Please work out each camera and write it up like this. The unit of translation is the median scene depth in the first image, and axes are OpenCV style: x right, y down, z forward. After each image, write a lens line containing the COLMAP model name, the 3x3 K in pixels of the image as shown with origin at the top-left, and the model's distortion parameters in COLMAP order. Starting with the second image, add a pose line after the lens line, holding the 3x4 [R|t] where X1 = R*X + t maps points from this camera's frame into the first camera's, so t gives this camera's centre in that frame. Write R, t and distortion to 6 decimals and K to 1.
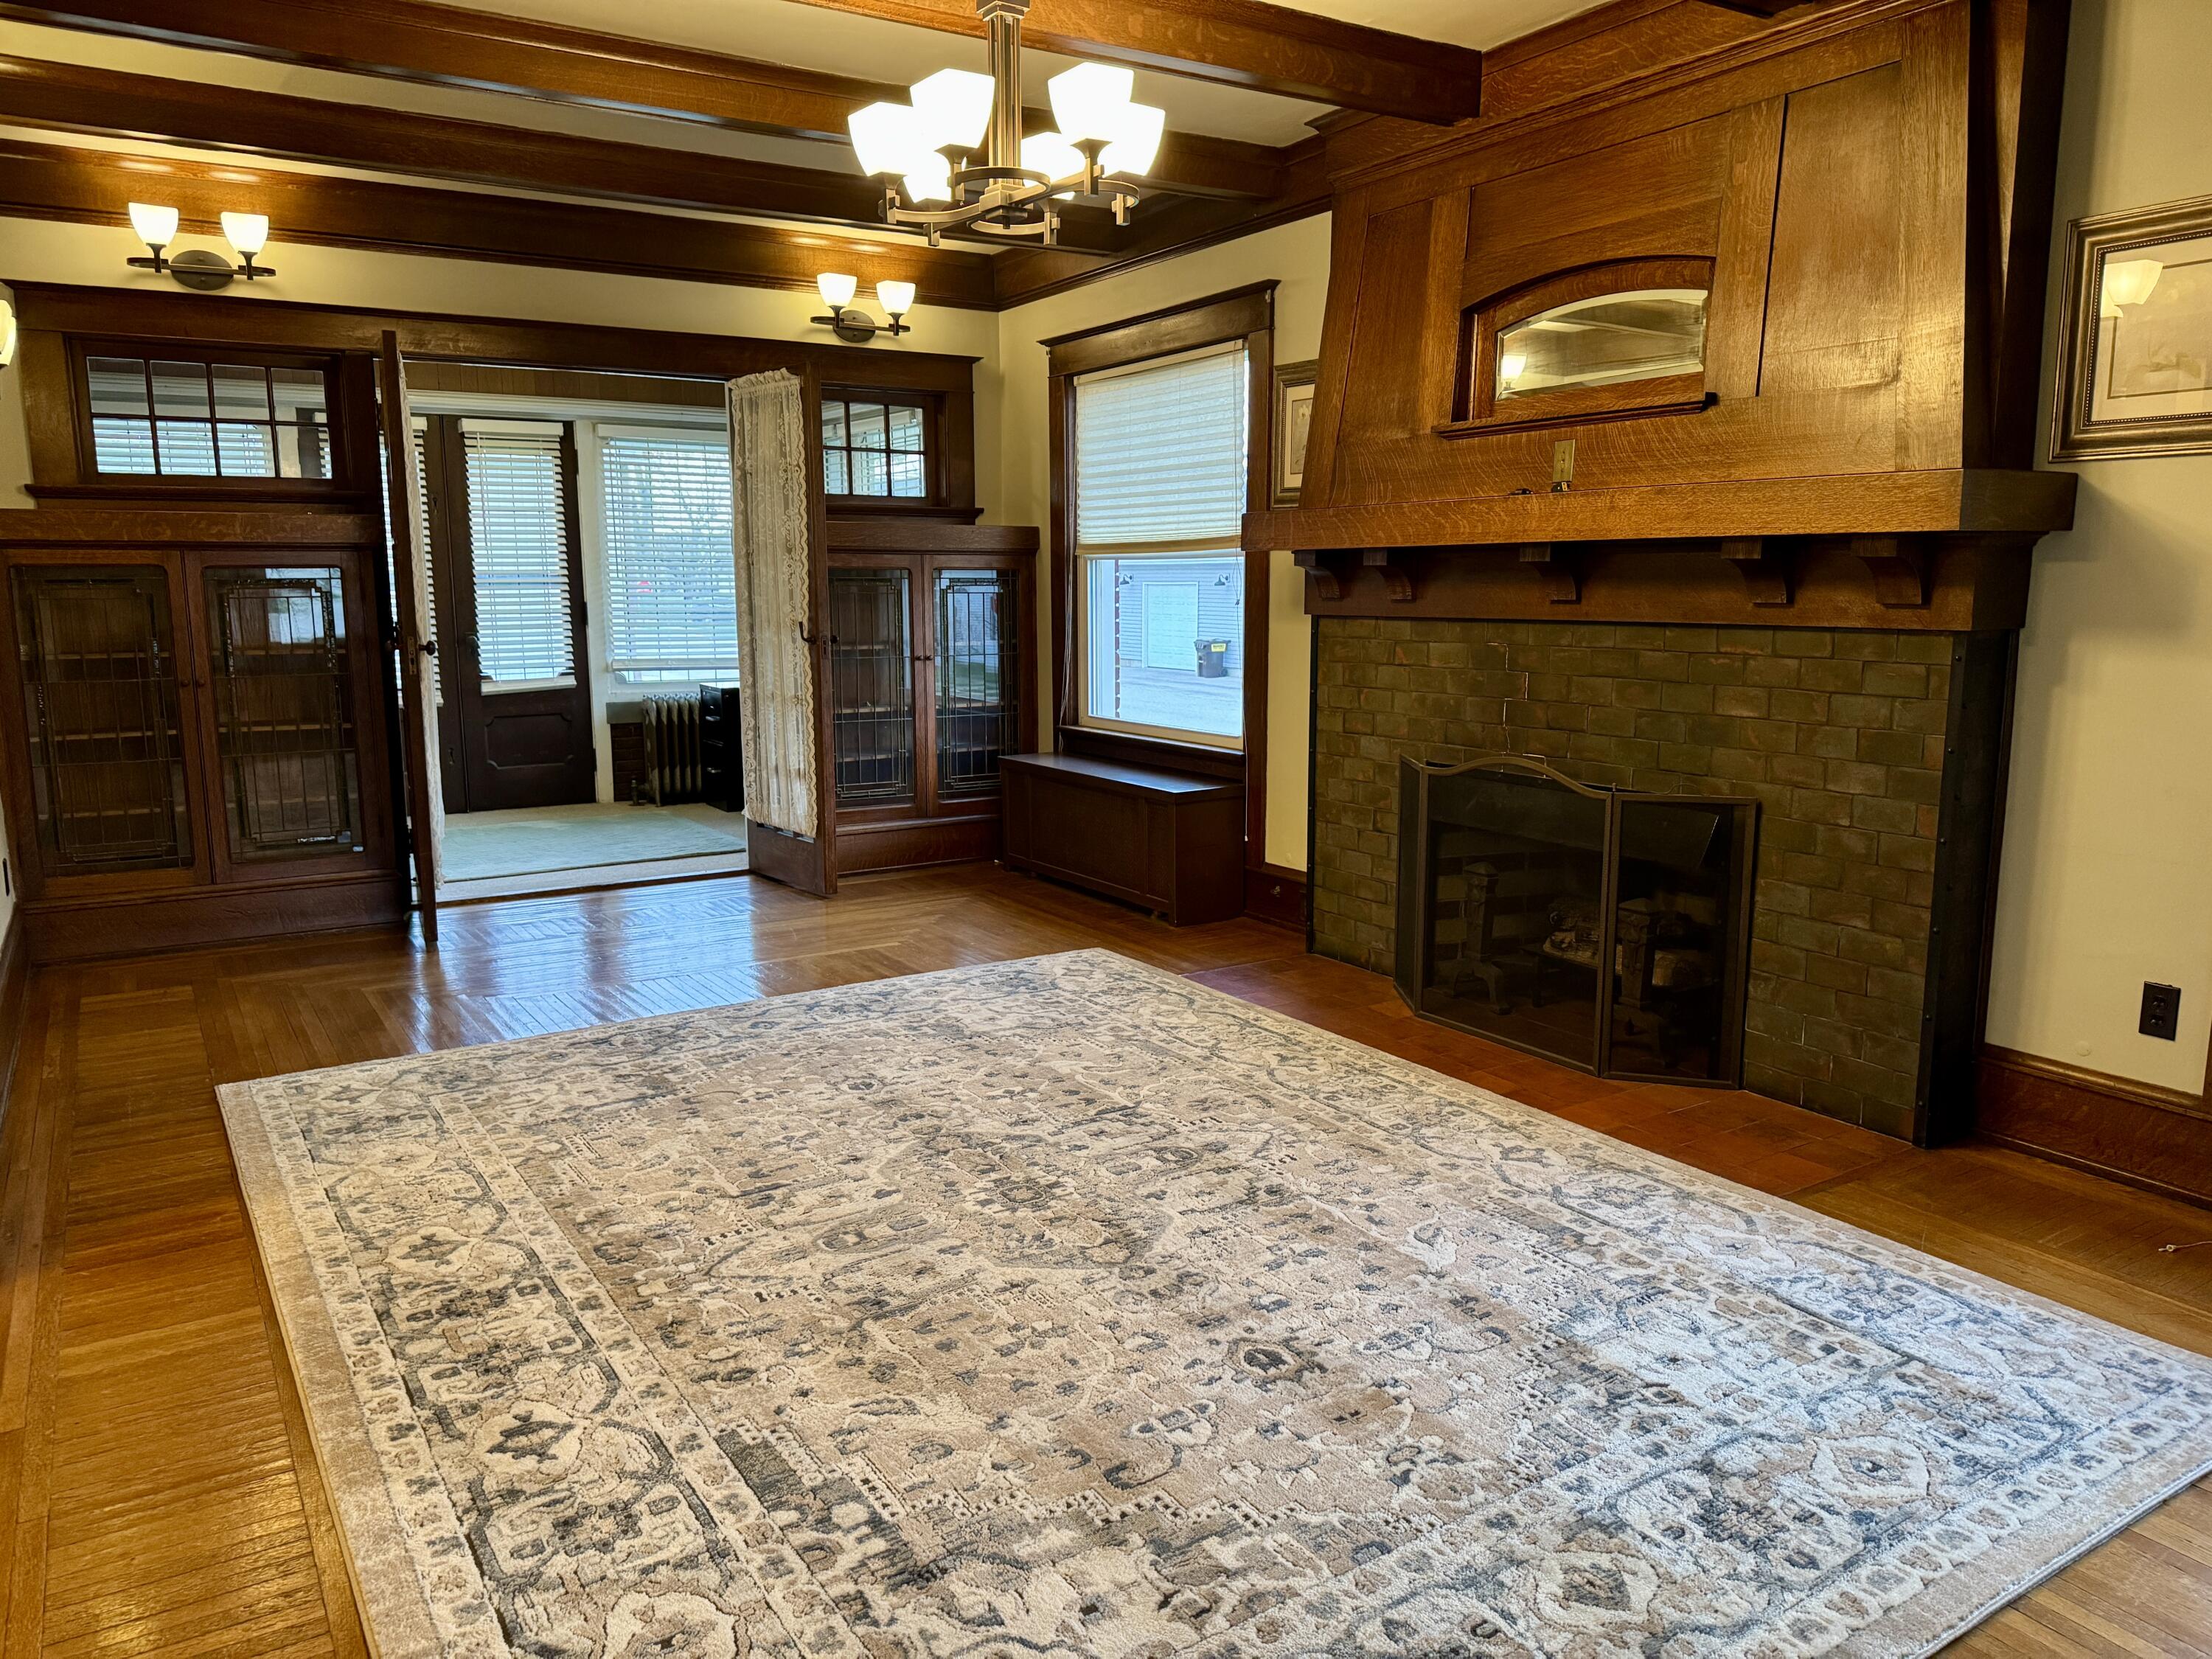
lens RADIAL K [[1560.5, 0, 1087.6], [0, 1560.5, 826.5], [0, 0, 1]] dist [0.035957, -0.033686]
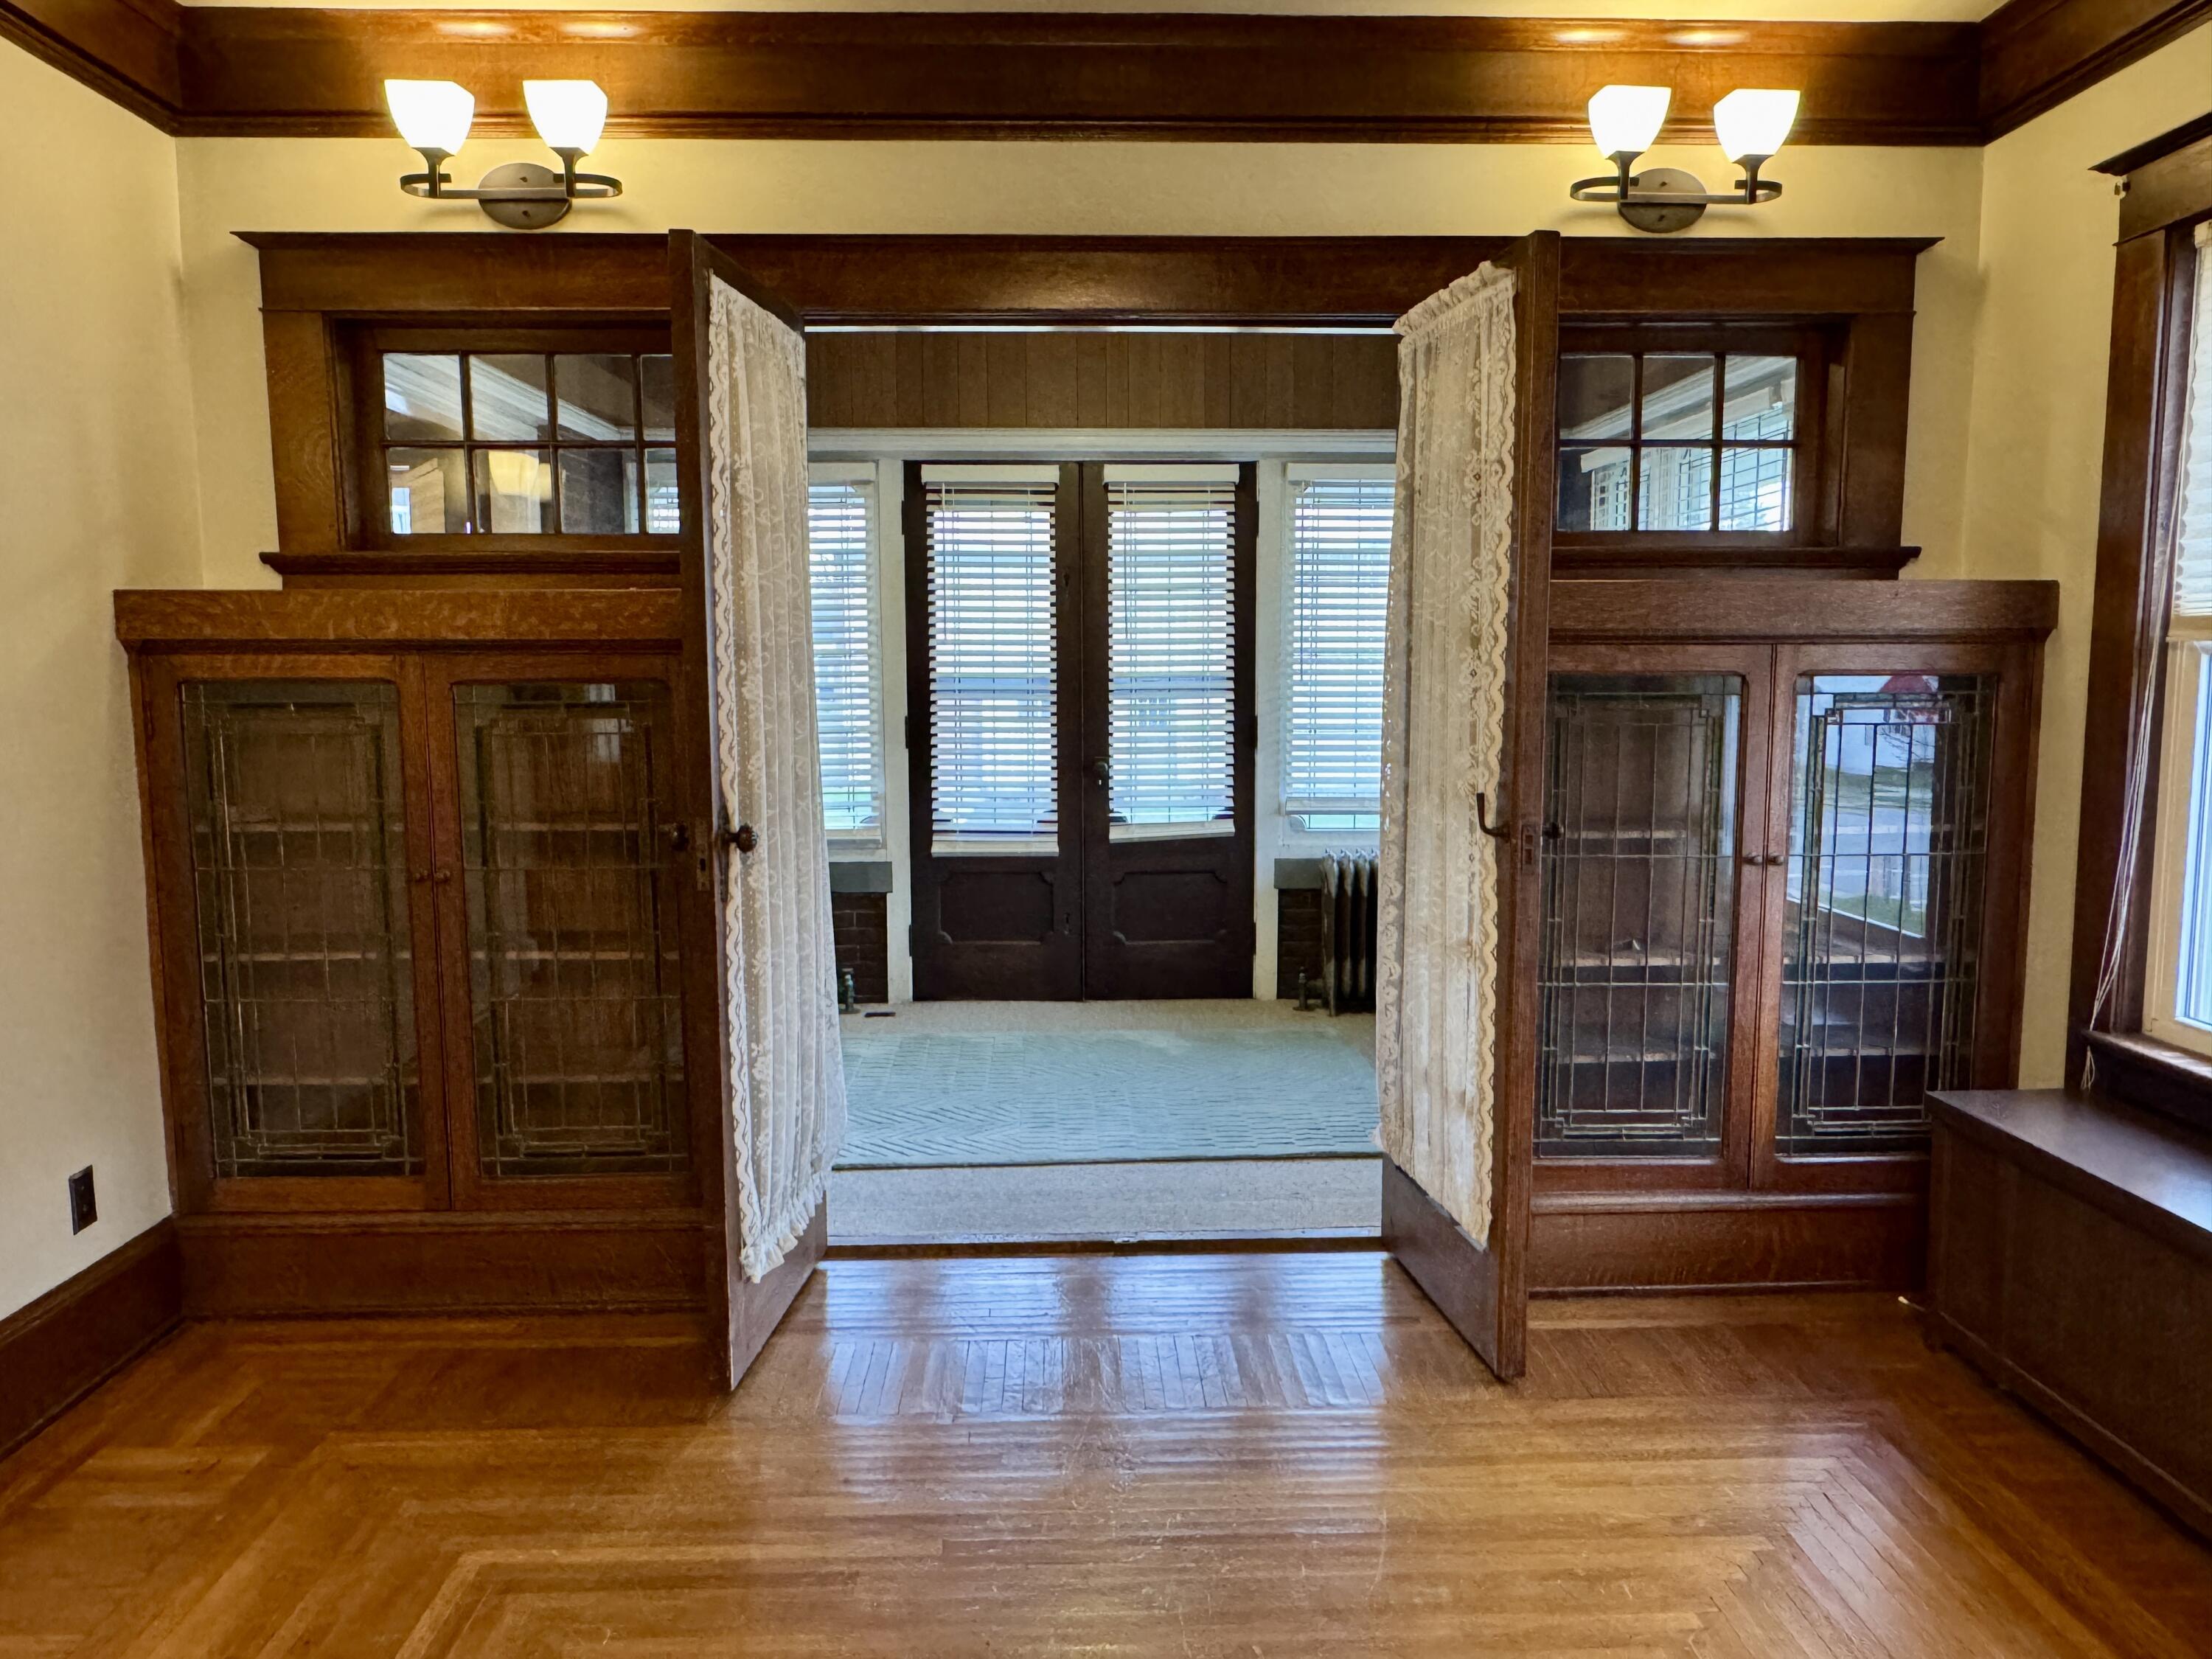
lens RADIAL K [[1560.5, 0, 1098.0], [0, 1560.5, 857.9], [0, 0, 1]] dist [0.035957, -0.033686]
pose [[0.871134, 0.058025, -0.487605, -0.047124], [-0.075120, 0.997053, -0.015557, -0.084331], [0.485265, 0.050180, 0.872926, 0.472998]]
